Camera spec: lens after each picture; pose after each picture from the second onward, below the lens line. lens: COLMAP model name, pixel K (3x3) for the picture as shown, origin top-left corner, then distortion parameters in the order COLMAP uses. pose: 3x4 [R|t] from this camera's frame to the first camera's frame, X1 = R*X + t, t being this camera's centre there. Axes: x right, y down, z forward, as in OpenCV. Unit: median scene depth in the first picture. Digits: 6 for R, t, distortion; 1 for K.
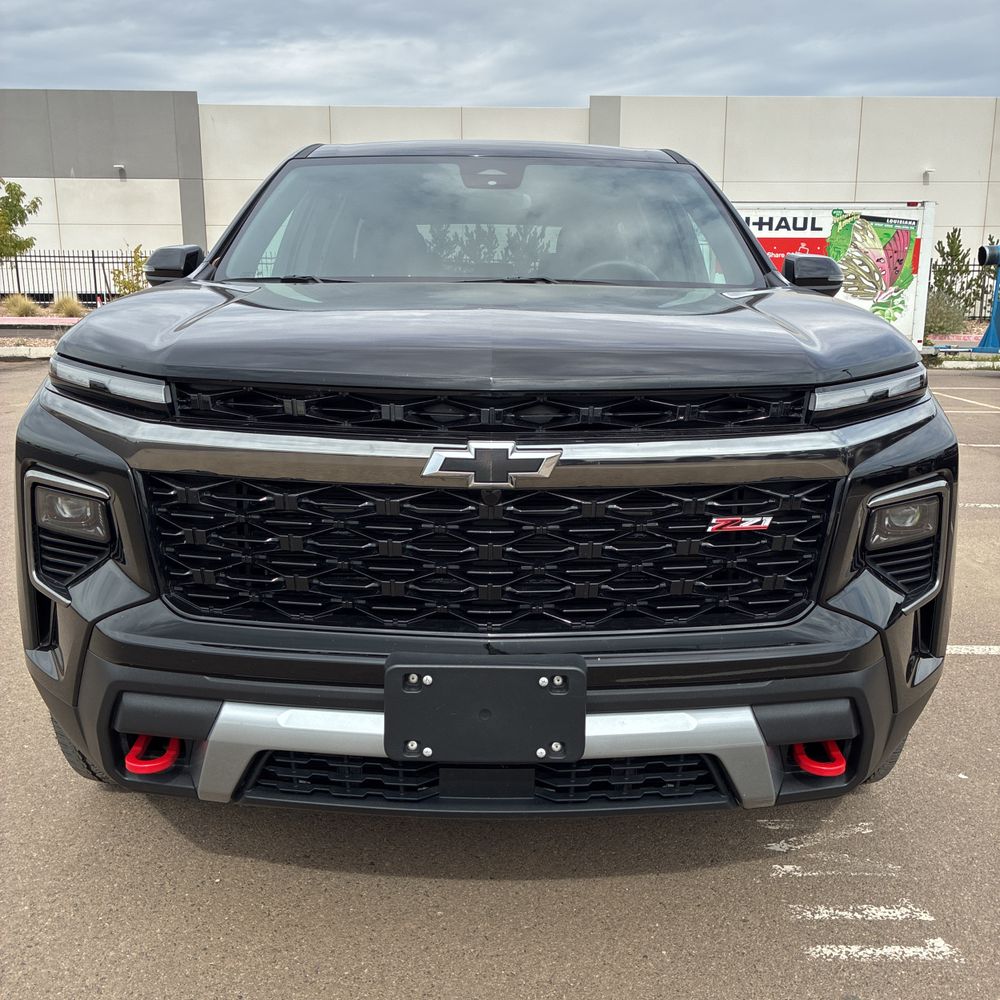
lens RADIAL K [[1046.9, 0, 509.8], [0, 1046.9, 502.5], [0, 0, 1]] dist [0.043009, -0.041098]
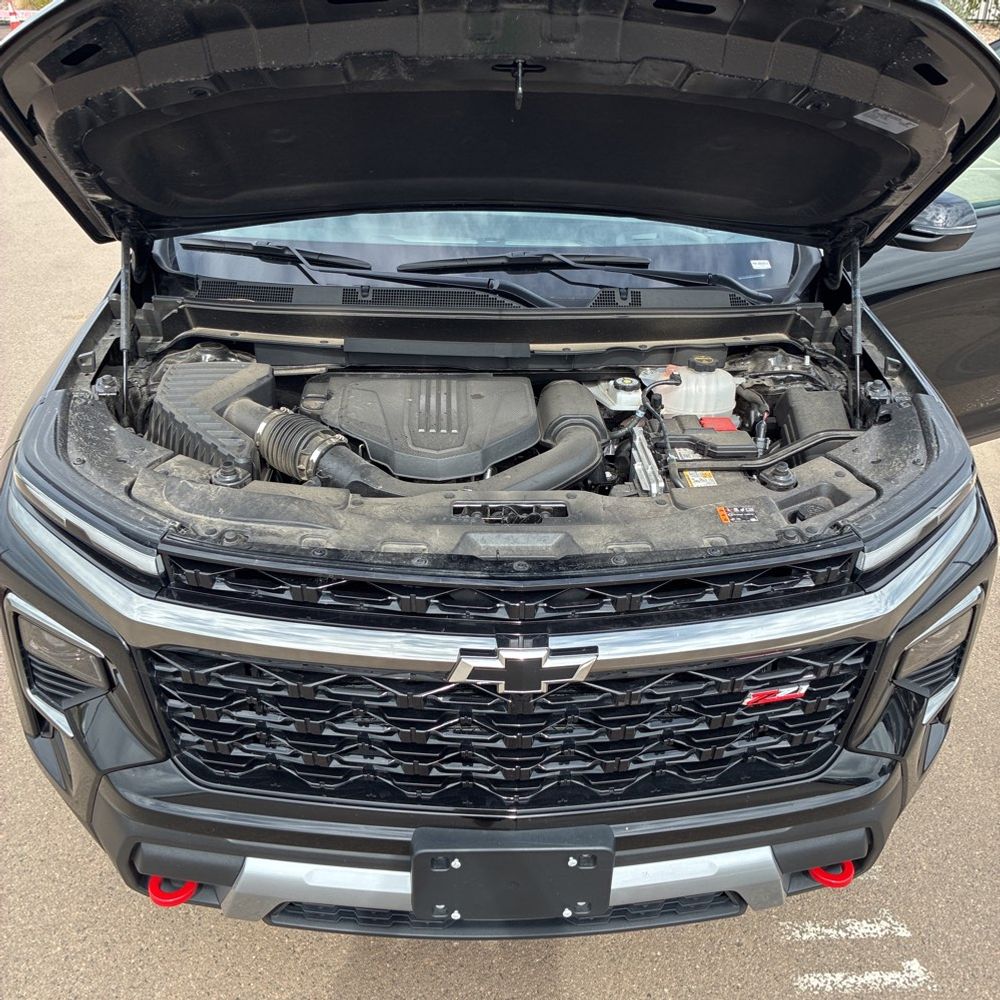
lens RADIAL K [[1034.8, 0, 517.2], [0, 1034.8, 497.1], [0, 0, 1]] dist [0.063444, -0.076328]
pose [[0.998938, -0.006668, 0.045592, -0.048805], [-0.007328, 0.953894, 0.300054, -0.353070], [-0.045491, -0.300070, 0.952832, 0.125431]]
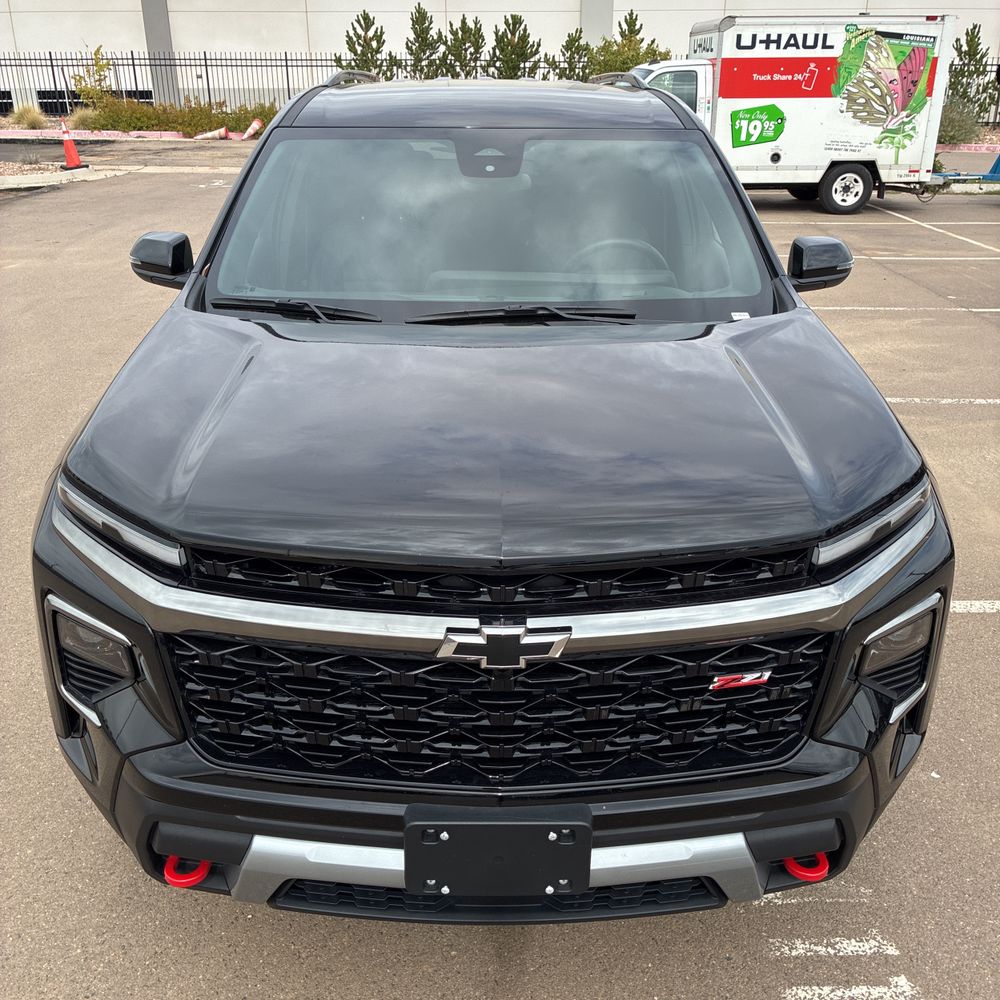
lens RADIAL K [[1047.2, 0, 501.8], [0, 1047.2, 498.6], [0, 0, 1]] dist [0.051535, -0.059246]
pose [[0.999974, -0.006096, 0.003974, -0.017025], [0.005154, 0.978801, 0.204751, -0.300005], [-0.005138, -0.204725, 0.978806, 0.012351]]
